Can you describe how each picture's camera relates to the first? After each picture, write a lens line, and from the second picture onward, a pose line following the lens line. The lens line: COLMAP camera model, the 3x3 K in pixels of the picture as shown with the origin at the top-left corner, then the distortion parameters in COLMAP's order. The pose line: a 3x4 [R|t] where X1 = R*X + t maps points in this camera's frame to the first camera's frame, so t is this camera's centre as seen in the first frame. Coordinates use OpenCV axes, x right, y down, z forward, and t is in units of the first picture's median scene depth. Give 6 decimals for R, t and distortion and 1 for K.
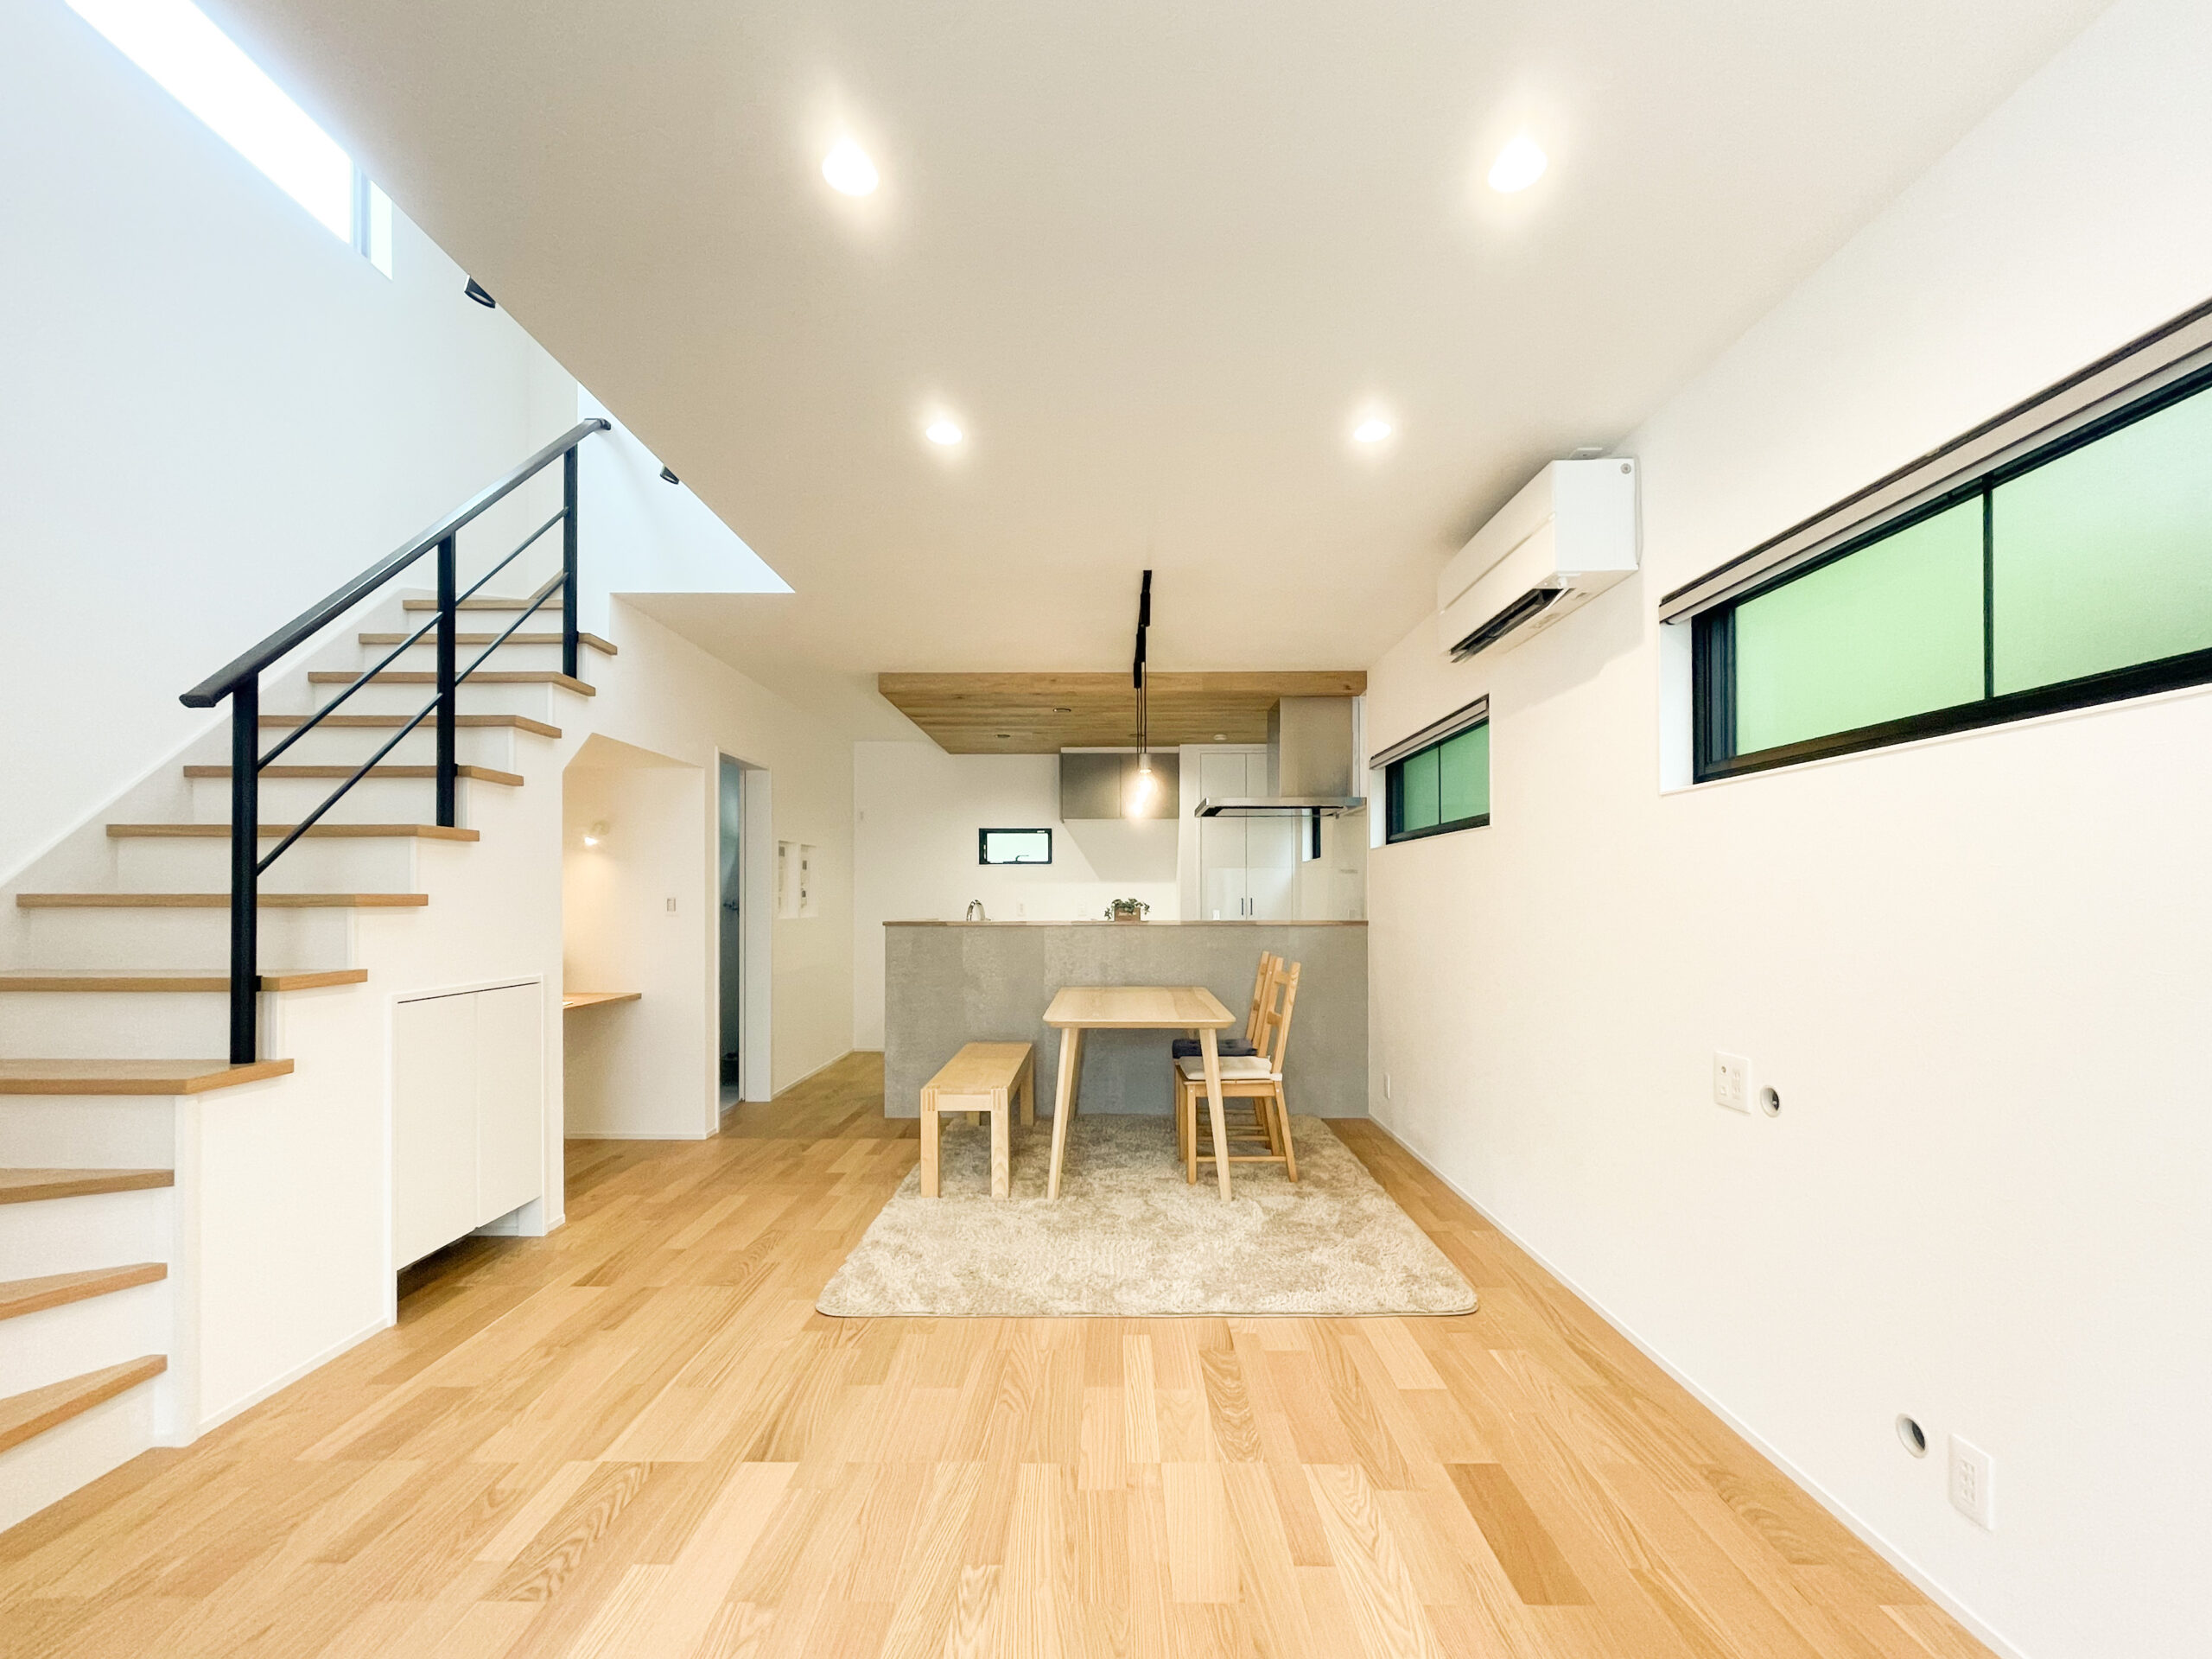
lens RADIAL K [[917.8, 0, 1109.5], [0, 917.8, 887.3], [0, 0, 1]] dist [-0.033982, -0.000010]
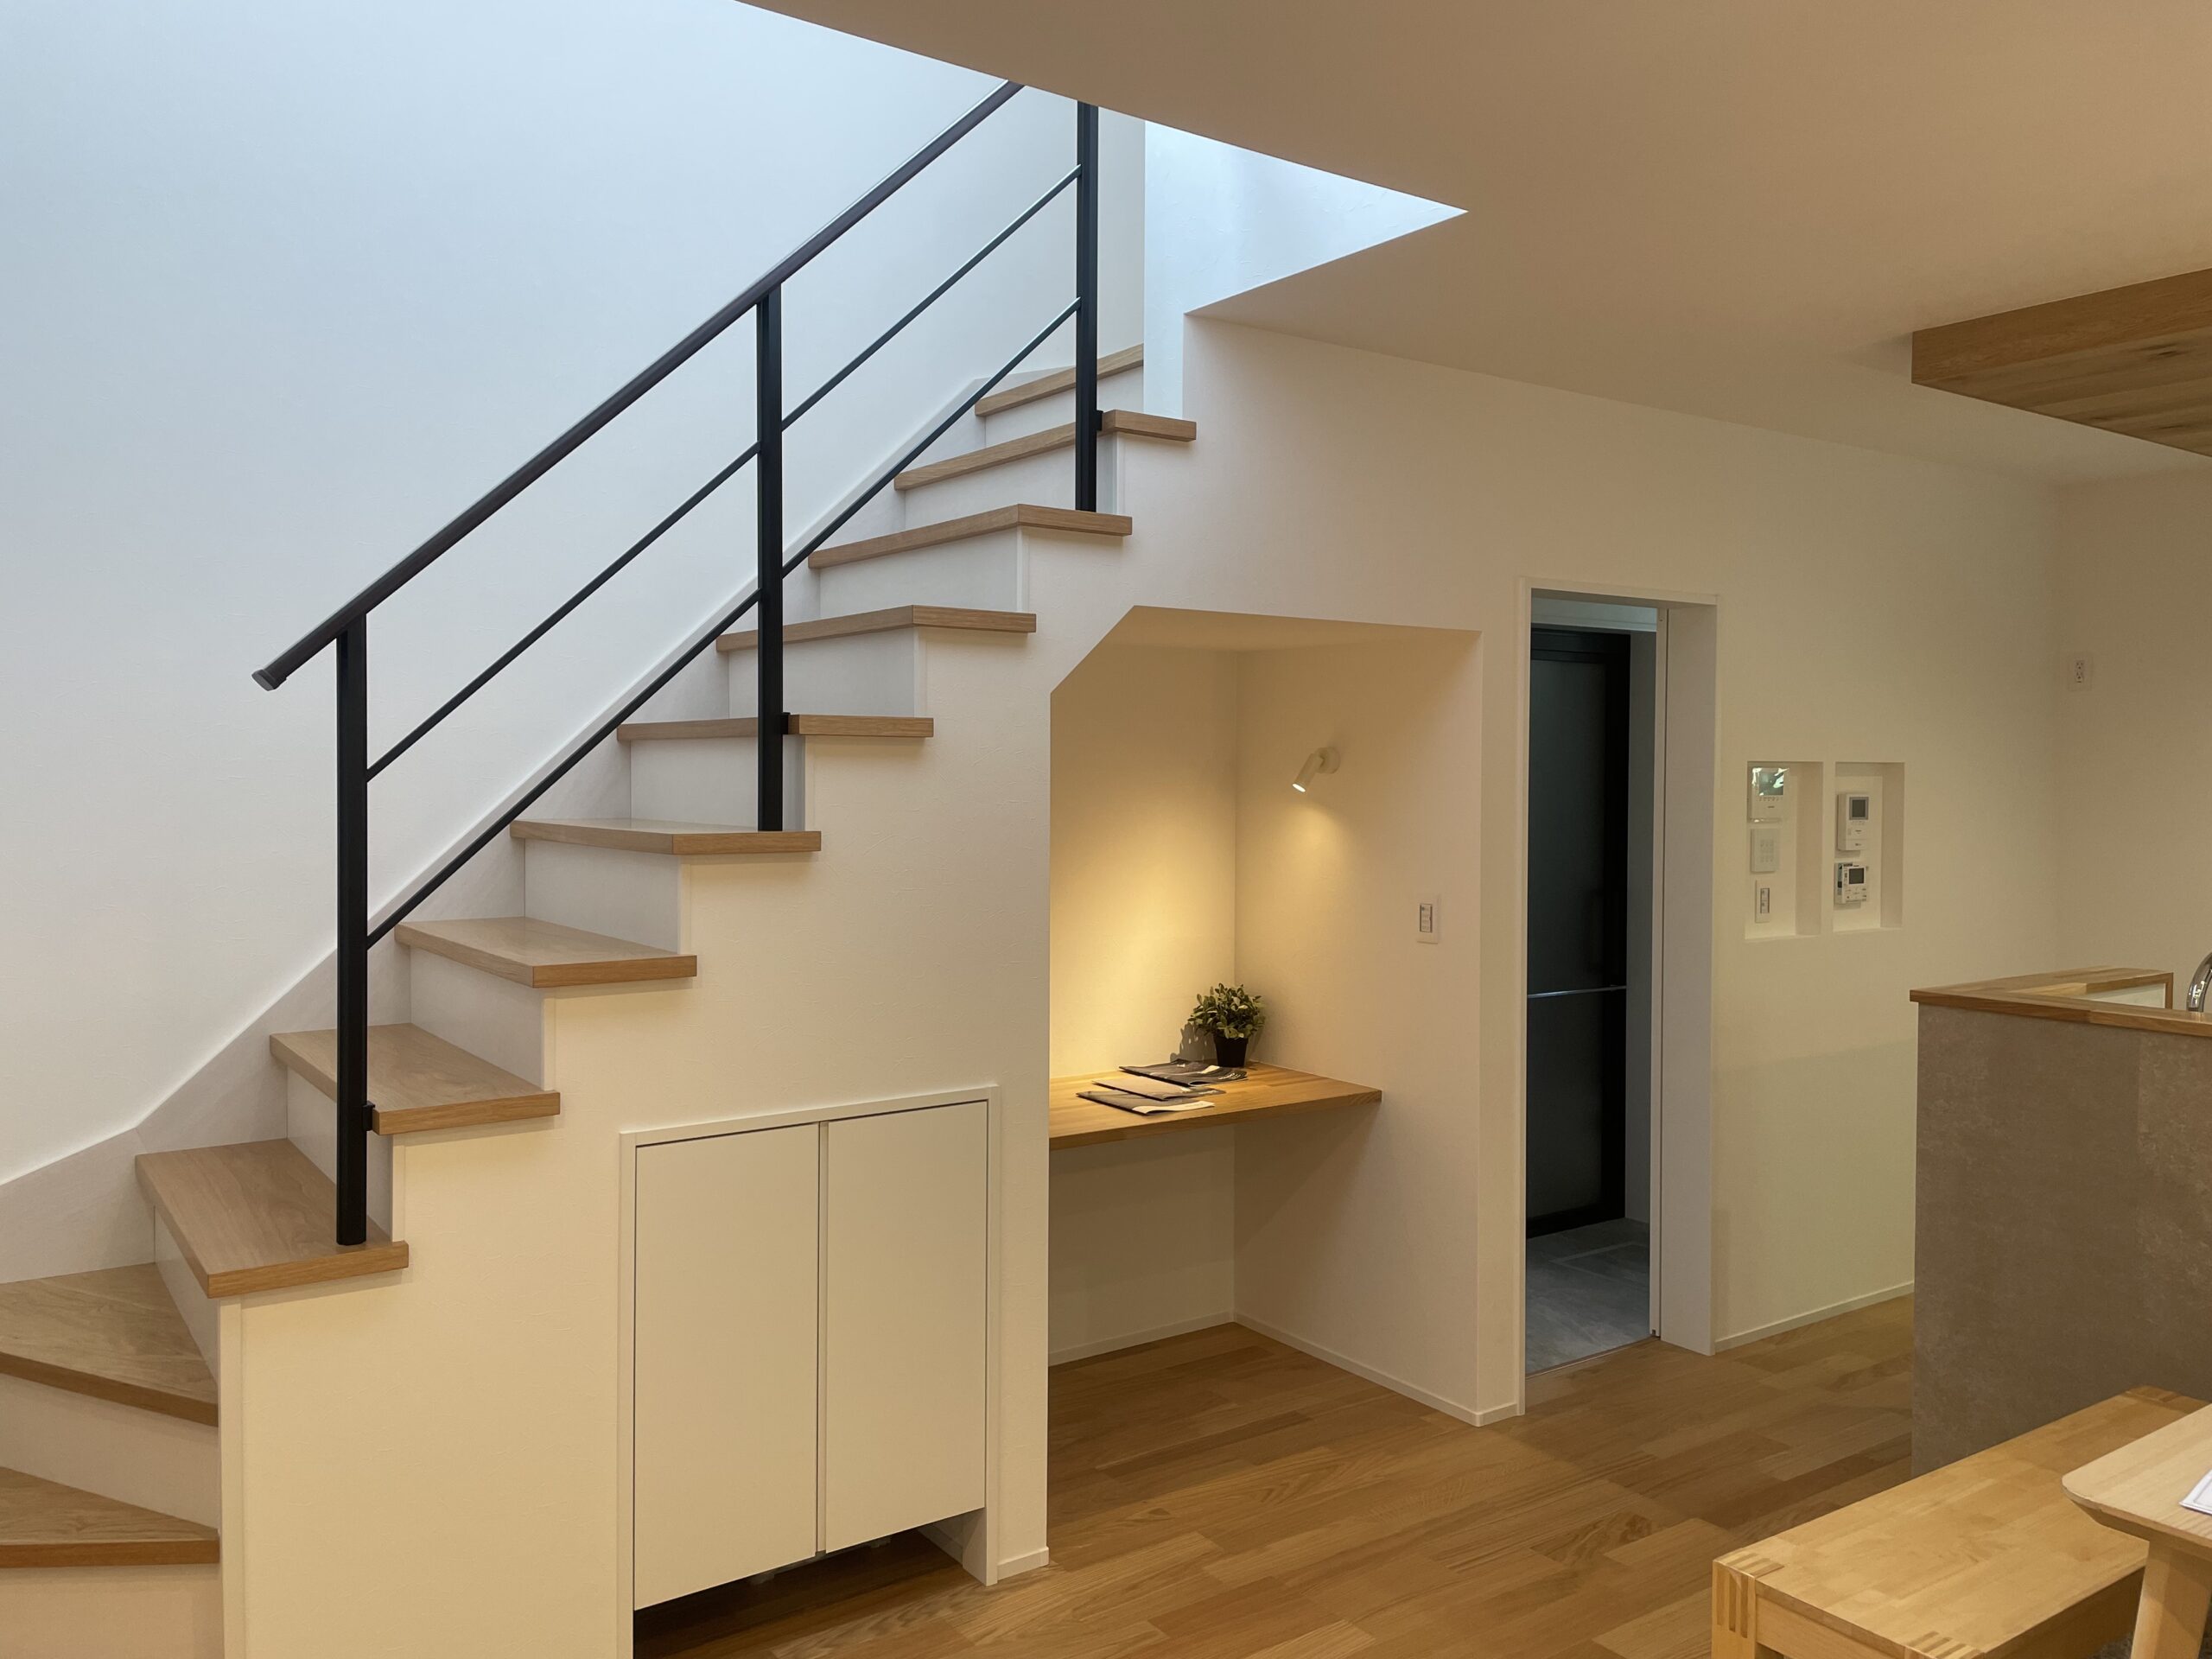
lens RADIAL K [[1639.5, 0, 1106.0], [0, 1639.5, 829.5], [0, 0, 1]] dist [0.202020, -0.275734]
pose [[0.581781, 0.028808, -0.812835, 0.184912], [0.005408, 0.999213, 0.039285, -0.085660], [0.813327, -0.027251, 0.581168, 0.453127]]
